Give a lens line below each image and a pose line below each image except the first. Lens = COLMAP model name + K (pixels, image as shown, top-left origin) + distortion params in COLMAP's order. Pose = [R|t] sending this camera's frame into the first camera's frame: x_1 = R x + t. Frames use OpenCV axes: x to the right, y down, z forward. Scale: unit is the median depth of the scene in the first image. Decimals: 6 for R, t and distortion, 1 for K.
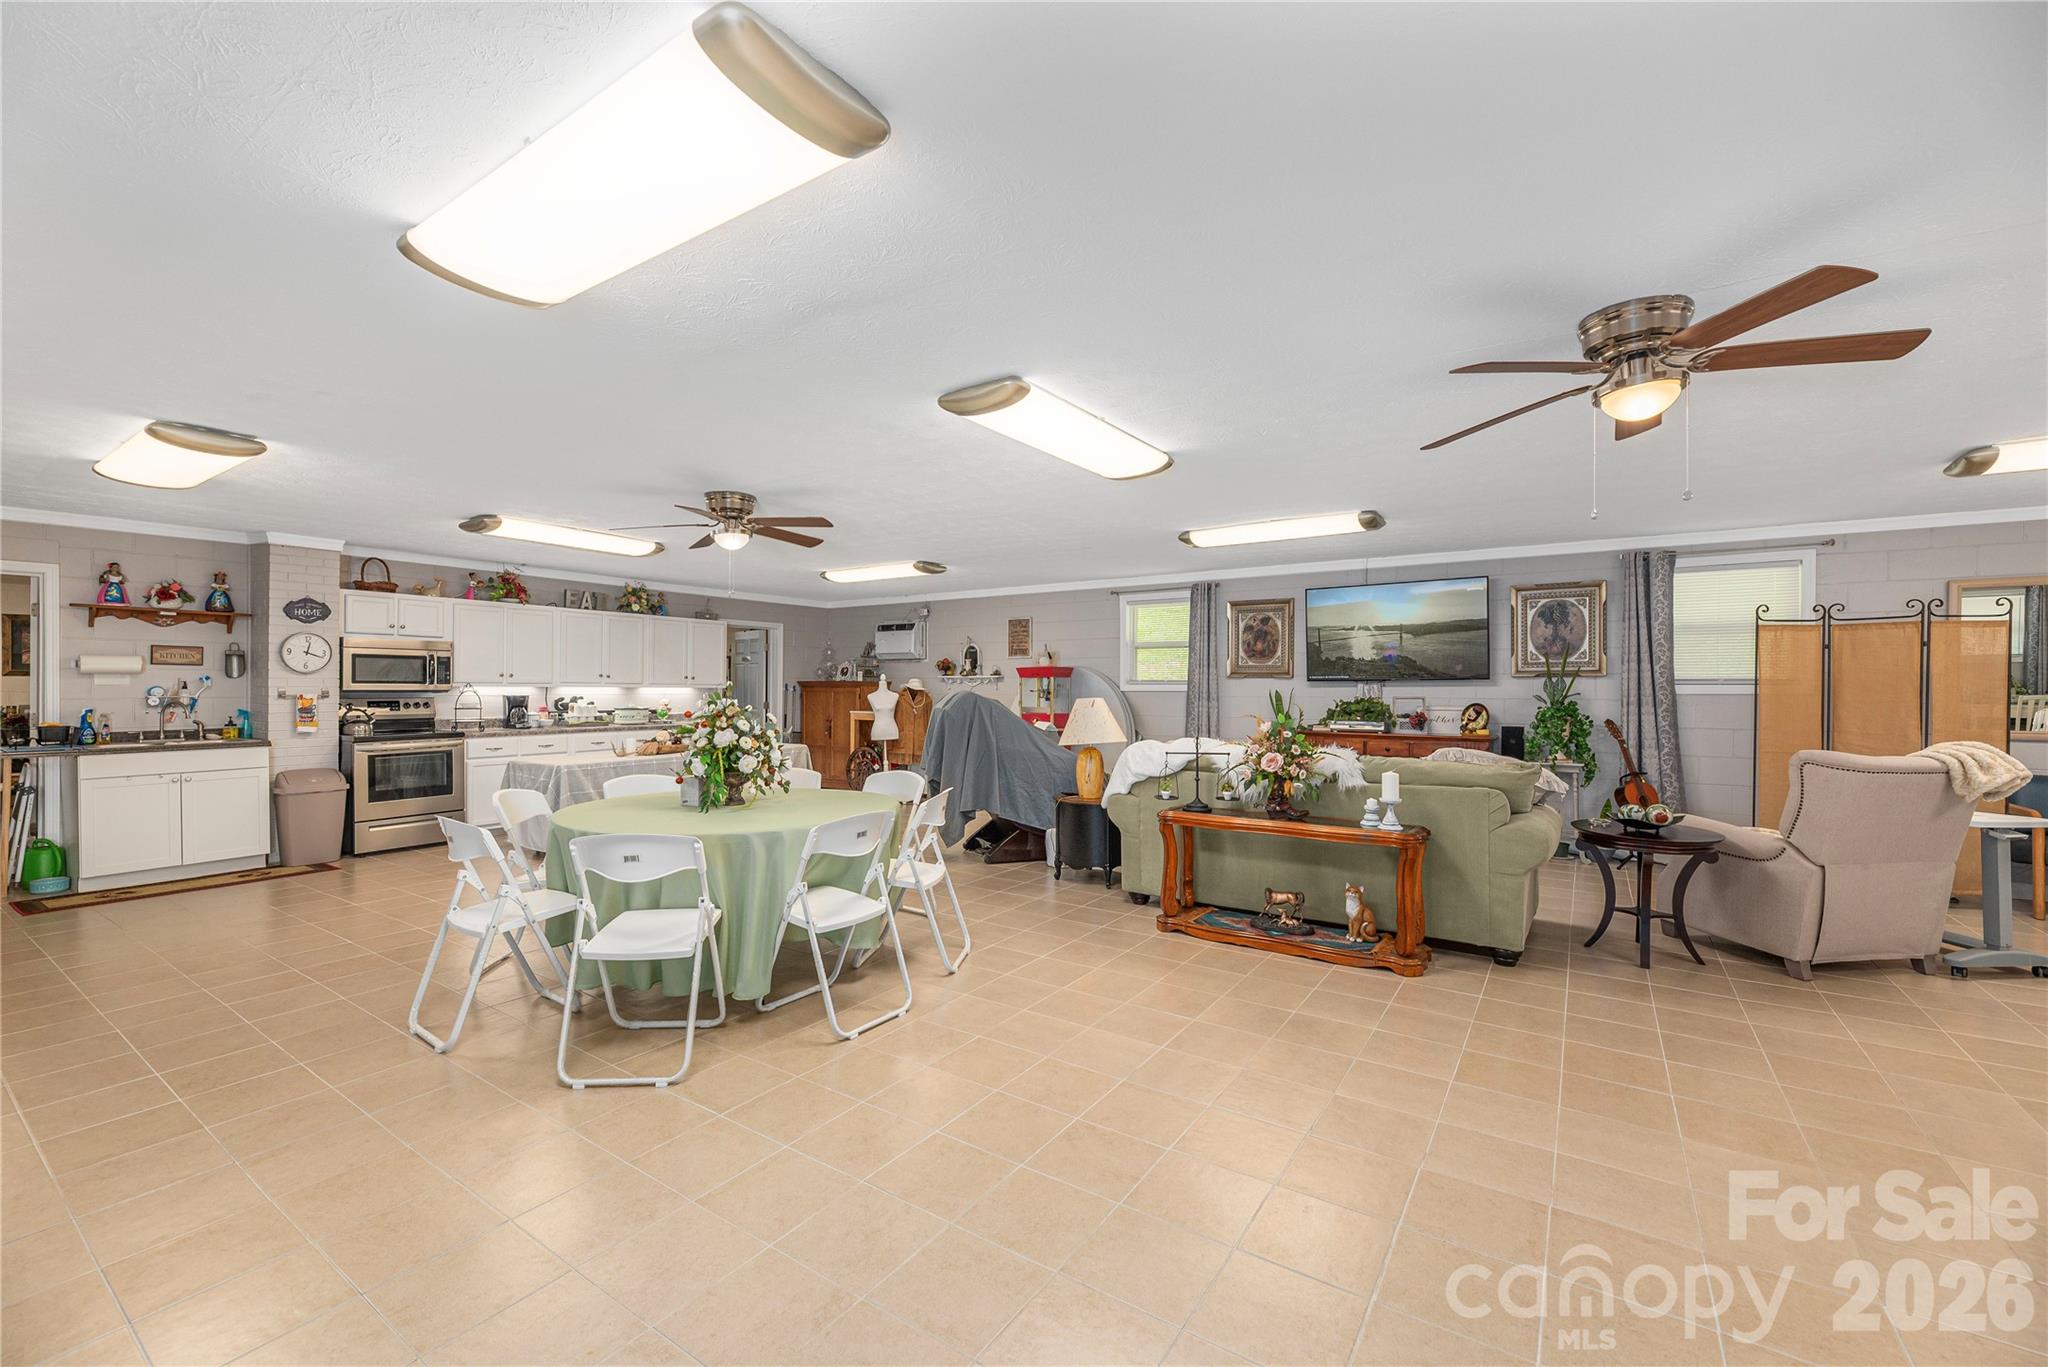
lens RADIAL K [[835.8, 0, 1022.7], [0, 835.8, 688.1], [0, 0, 1]] dist [-0.002054, -0.000274]
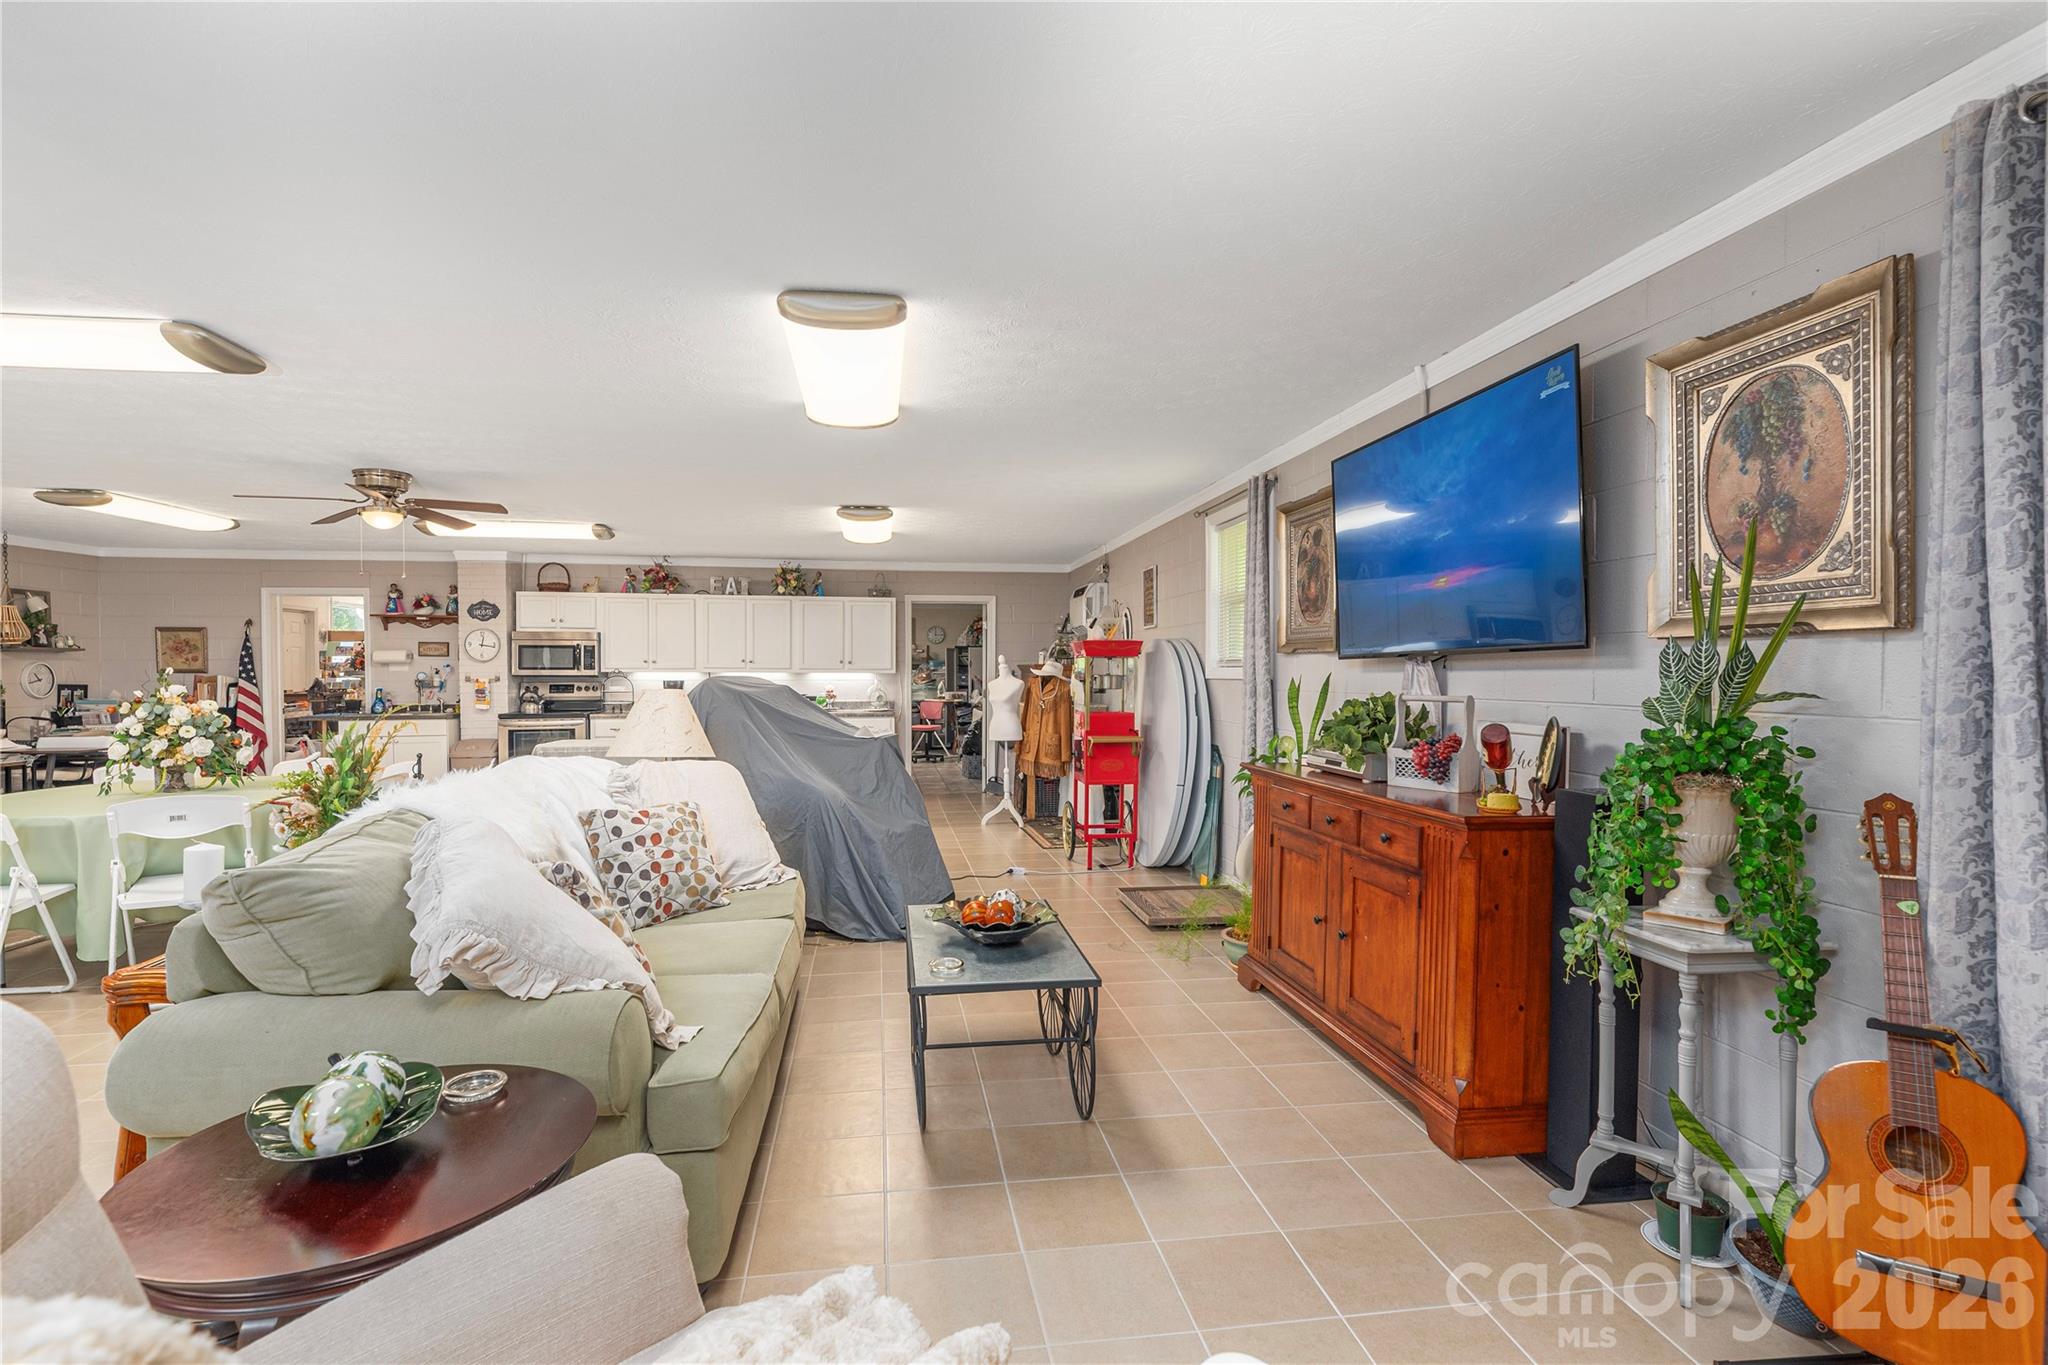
lens RADIAL K [[976.7, 0, 1024.0], [0, 976.7, 682.5], [0, 0, 1]] dist [0.000709, -0.000218]
pose [[0.675123, 0.007267, -0.737669, 0.746871], [0.000207, 0.999950, 0.010040, -0.001203], [0.737705, -0.006931, 0.675088, 0.607010]]
